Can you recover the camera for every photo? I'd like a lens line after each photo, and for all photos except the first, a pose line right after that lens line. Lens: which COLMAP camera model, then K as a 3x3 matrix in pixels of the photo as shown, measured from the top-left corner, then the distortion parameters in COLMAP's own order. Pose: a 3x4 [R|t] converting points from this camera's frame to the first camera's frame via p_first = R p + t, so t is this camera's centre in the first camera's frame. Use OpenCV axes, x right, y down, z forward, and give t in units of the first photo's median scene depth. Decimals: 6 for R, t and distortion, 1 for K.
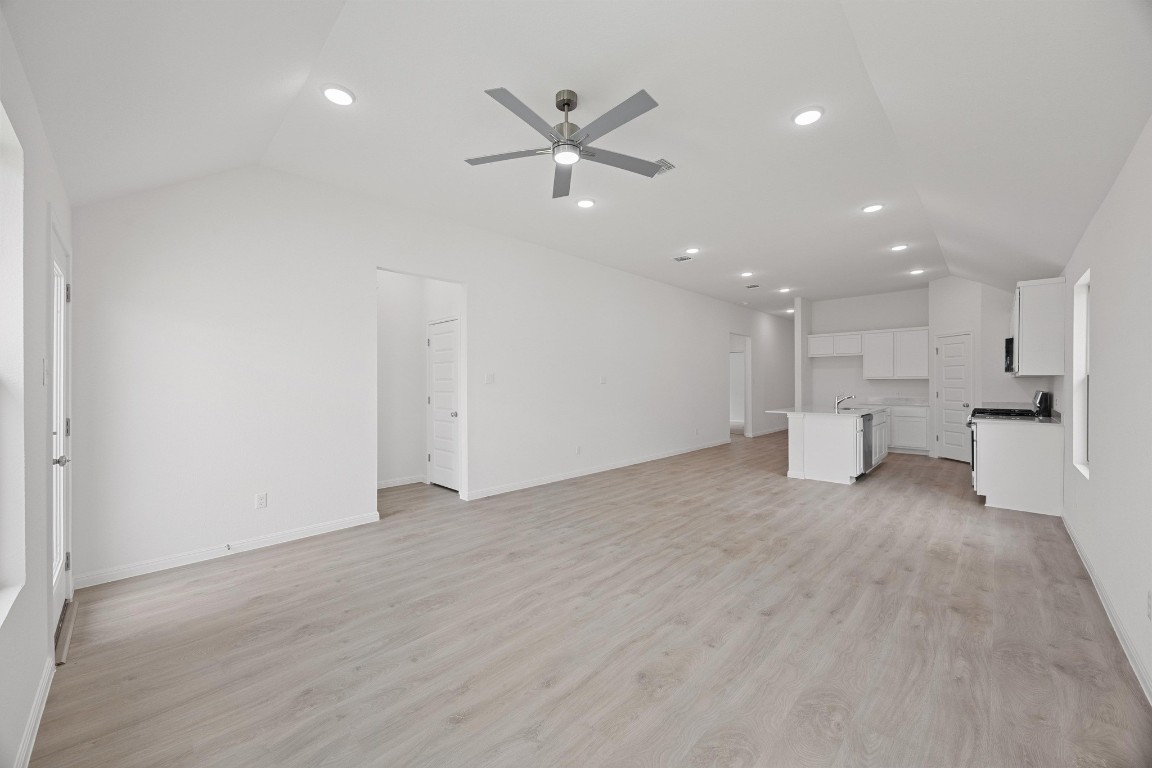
lens RADIAL K [[434.8, 0, 573.4], [0, 434.8, 382.5], [0, 0, 1]] dist [-0.005552, -0.000027]
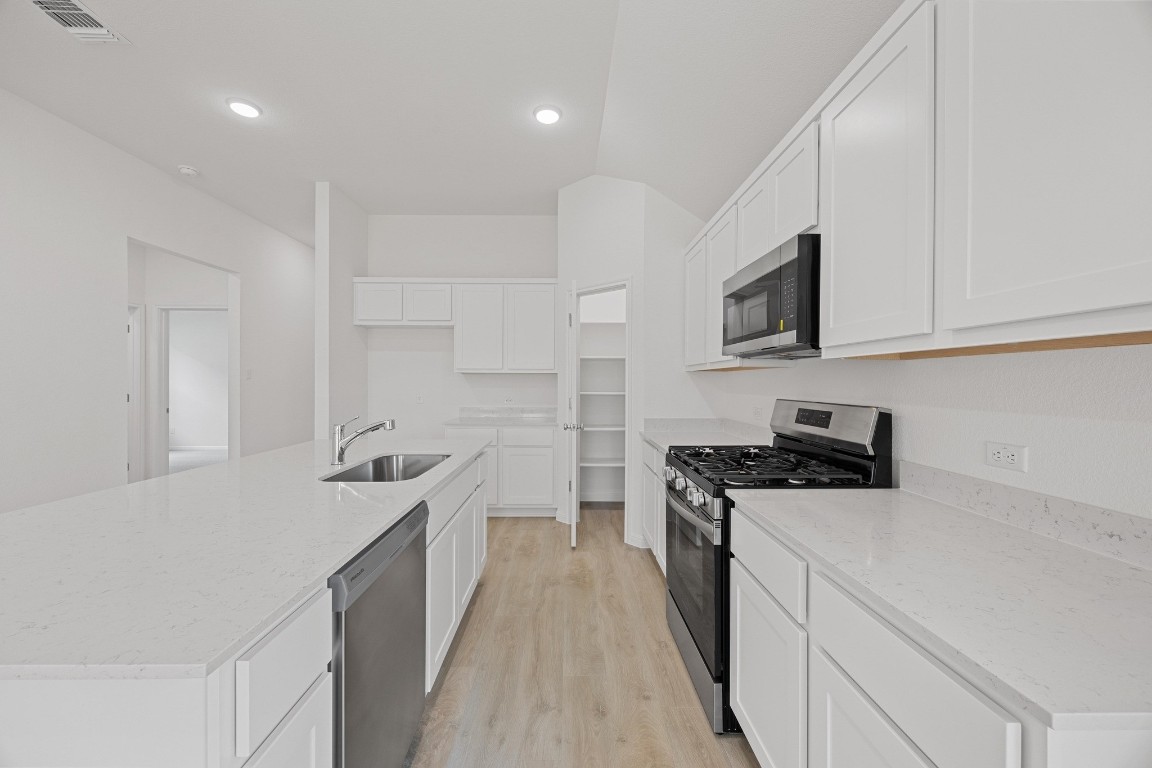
lens RADIAL K [[434.8, 0, 573.4], [0, 434.8, 382.5], [0, 0, 1]] dist [-0.005552, -0.000027]
pose [[0.706201, 0.004590, 0.707996, 0.940039], [-0.007920, 0.999968, 0.001418, 0.004968], [-0.707967, -0.006609, 0.706215, 1.251785]]
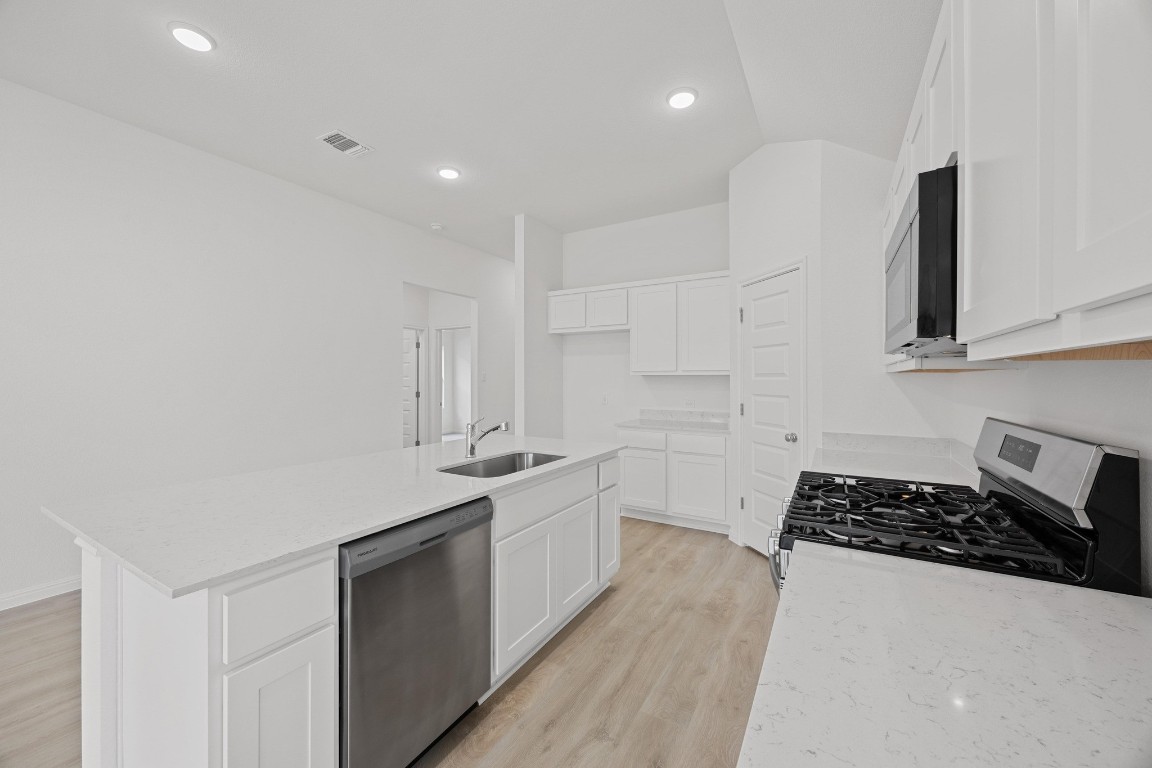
lens RADIAL K [[437.6, 0, 573.5], [0, 437.6, 377.0], [0, 0, 1]] dist [-0.005149, 0.000285]
pose [[0.972337, 0.005596, 0.233514, 1.111522], [-0.004993, 0.999982, -0.003176, -0.007510], [-0.233527, 0.001922, 0.972348, 1.175827]]
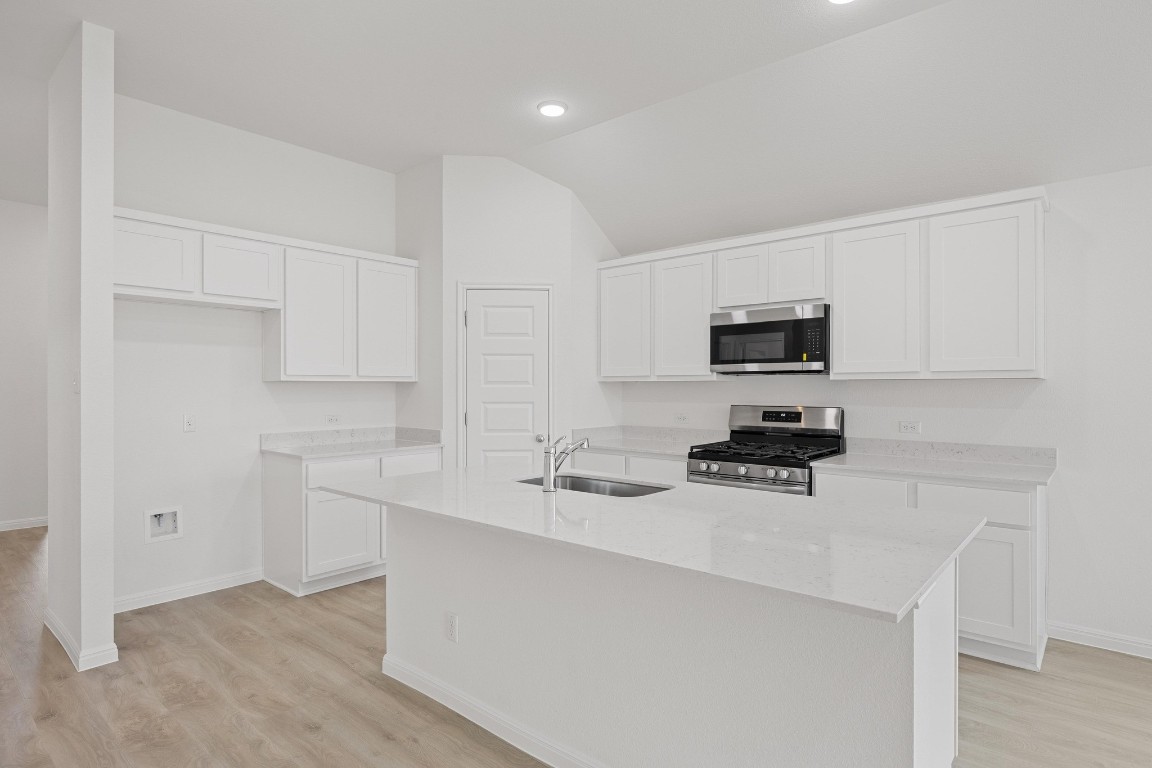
lens RADIAL K [[612.4, 0, 576.0], [0, 612.4, 384.0], [0, 0, 1]] dist [-0.001594, -0.001738]
pose [[-0.052451, 0.005015, 0.998611, 0.431796], [-0.000850, 0.999987, -0.005067, -0.007021], [-0.998623, -0.001115, -0.052446, 1.846113]]
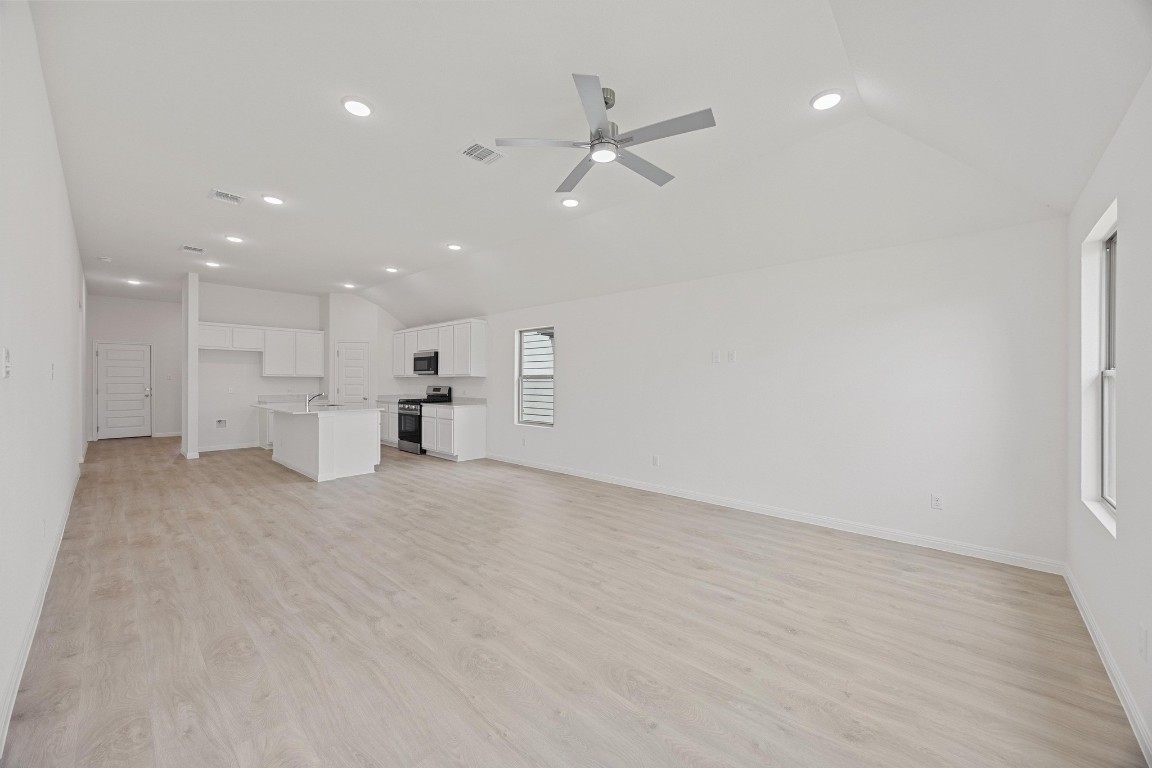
lens RADIAL K [[434.8, 0, 573.4], [0, 434.8, 382.5], [0, 0, 1]] dist [-0.005552, -0.000027]
pose [[-0.025793, -0.000684, 0.999667, -0.721673], [-0.005303, 0.999986, 0.000547, 0.003886], [-0.999653, -0.005287, -0.025796, 0.776764]]
